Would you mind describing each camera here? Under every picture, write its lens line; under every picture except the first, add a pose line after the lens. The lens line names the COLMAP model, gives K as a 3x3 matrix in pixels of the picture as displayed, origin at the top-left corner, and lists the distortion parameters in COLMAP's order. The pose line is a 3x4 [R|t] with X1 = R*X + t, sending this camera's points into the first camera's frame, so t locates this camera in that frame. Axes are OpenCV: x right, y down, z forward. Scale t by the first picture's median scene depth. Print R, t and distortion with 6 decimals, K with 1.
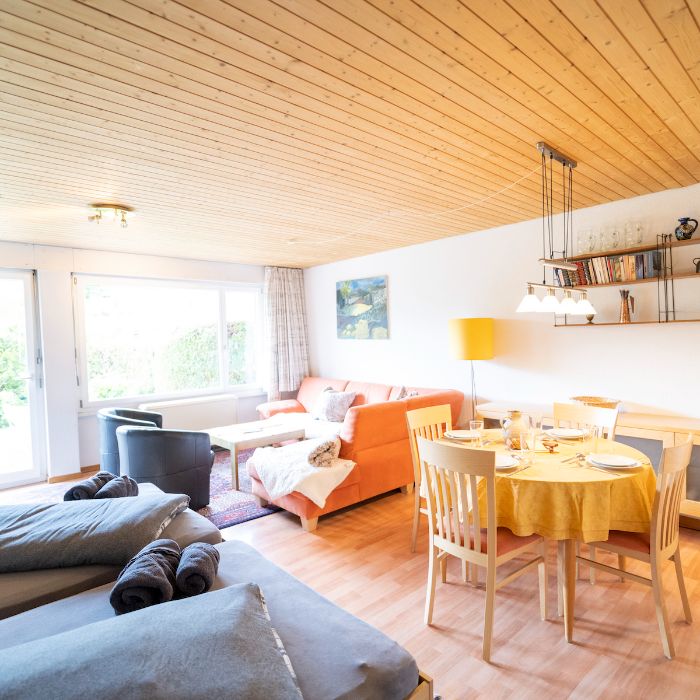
lens RADIAL K [[453.1, 0, 341.8], [0, 453.1, 352.5], [0, 0, 1]] dist [-0.001870, 0.002724]
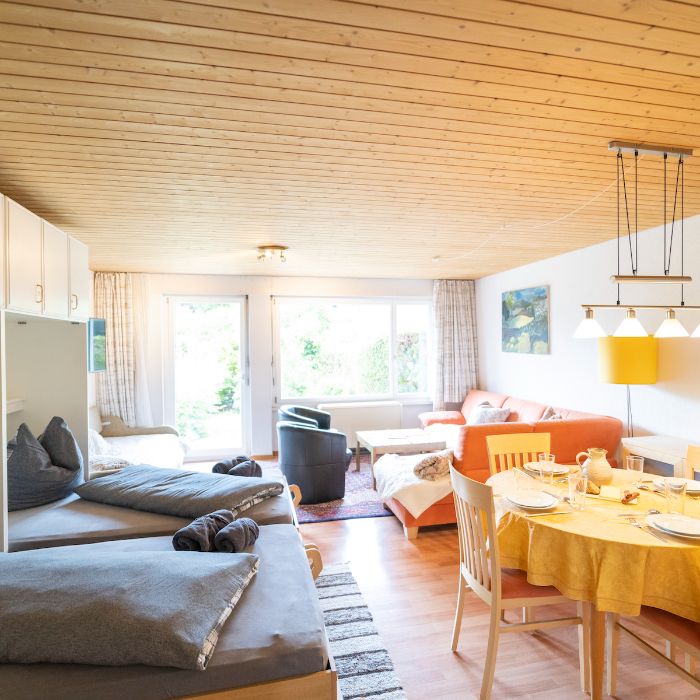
lens RADIAL K [[453.1, 0, 341.8], [0, 453.1, 352.5], [0, 0, 1]] dist [-0.001870, 0.002724]
pose [[0.869522, 0.023014, -0.493357, 0.236868], [-0.027189, 0.999629, -0.001290, -0.025916], [0.493145, 0.014536, 0.869826, -0.000882]]
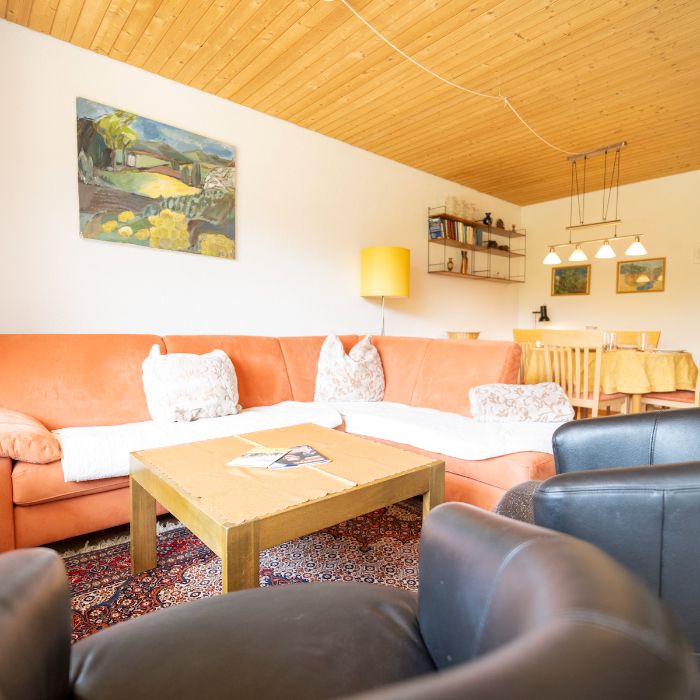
lens RADIAL K [[453.1, 0, 341.8], [0, 453.1, 352.5], [0, 0, 1]] dist [-0.001870, 0.002724]
pose [[0.029390, -0.018614, 0.999395, -0.581811], [0.025799, 0.999508, 0.017857, 0.101673], [-0.999235, 0.025258, 0.029856, 1.060602]]
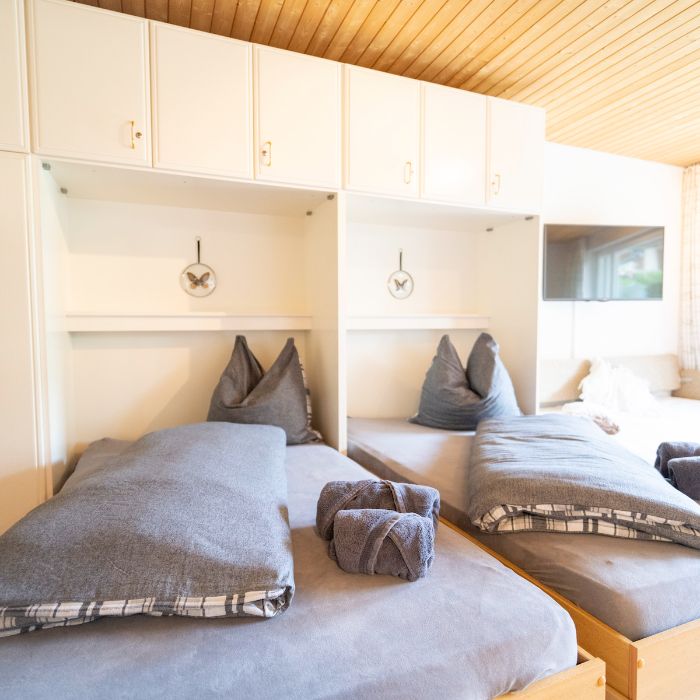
lens RADIAL K [[464.7, 0, 350.0], [0, 464.7, 350.0], [0, 0, 1]] dist [0.021962, 0.000700]
pose [[-0.319597, 0.075081, -0.944574, 0.109333], [-0.012527, 0.996434, 0.083442, 0.068696], [0.947471, 0.038500, -0.317517, 0.467797]]
